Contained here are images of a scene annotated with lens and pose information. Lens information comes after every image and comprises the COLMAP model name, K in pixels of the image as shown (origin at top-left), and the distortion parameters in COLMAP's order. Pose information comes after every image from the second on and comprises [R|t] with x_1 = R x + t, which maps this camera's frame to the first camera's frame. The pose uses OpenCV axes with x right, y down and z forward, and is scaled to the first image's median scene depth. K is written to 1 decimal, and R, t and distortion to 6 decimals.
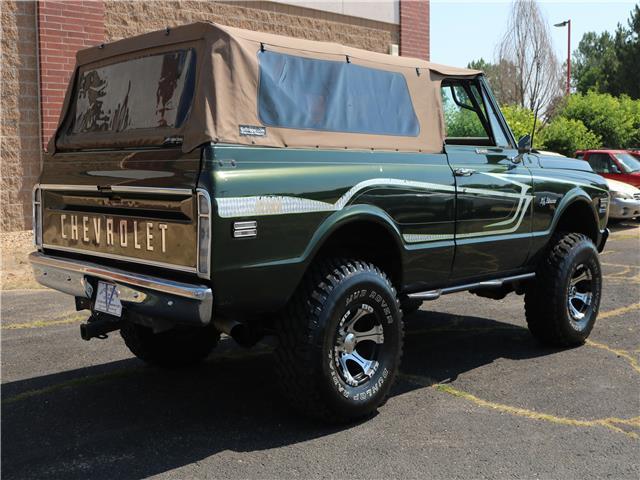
lens RADIAL K [[765.8, 0, 320.0], [0, 765.8, 240.0], [0, 0, 1]] dist [-0.068302, 0.015233]
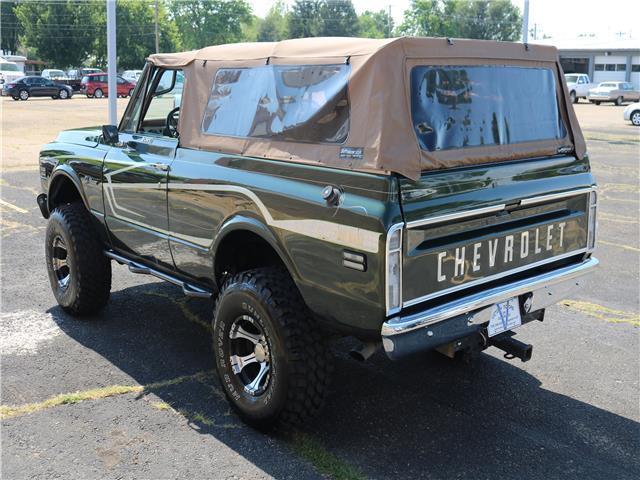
lens RADIAL K [[702.5, 0, 289.4], [0, 702.5, 212.8], [0, 0, 1]] dist [-0.045625, -0.002219]
pose [[0.095048, -0.186536, 0.977839, -1.108194], [0.093072, 0.979649, 0.177835, -0.227791], [-0.991112, 0.074107, 0.110475, 1.120785]]
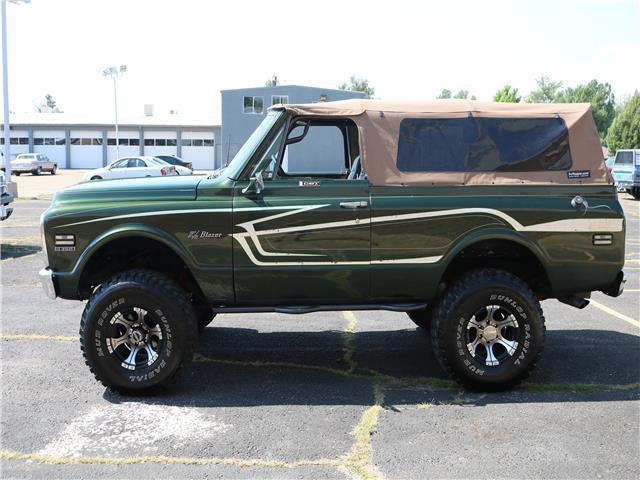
lens RADIAL K [[678.1, 0, 320.0], [0, 678.1, 240.0], [0, 0, 1]] dist [-0.084004, 0.001613]
pose [[-0.725357, -0.087253, 0.682821, -0.817994], [0.065635, 0.978649, 0.194778, -0.290925], [-0.685237, 0.186101, -0.704143, 2.248920]]
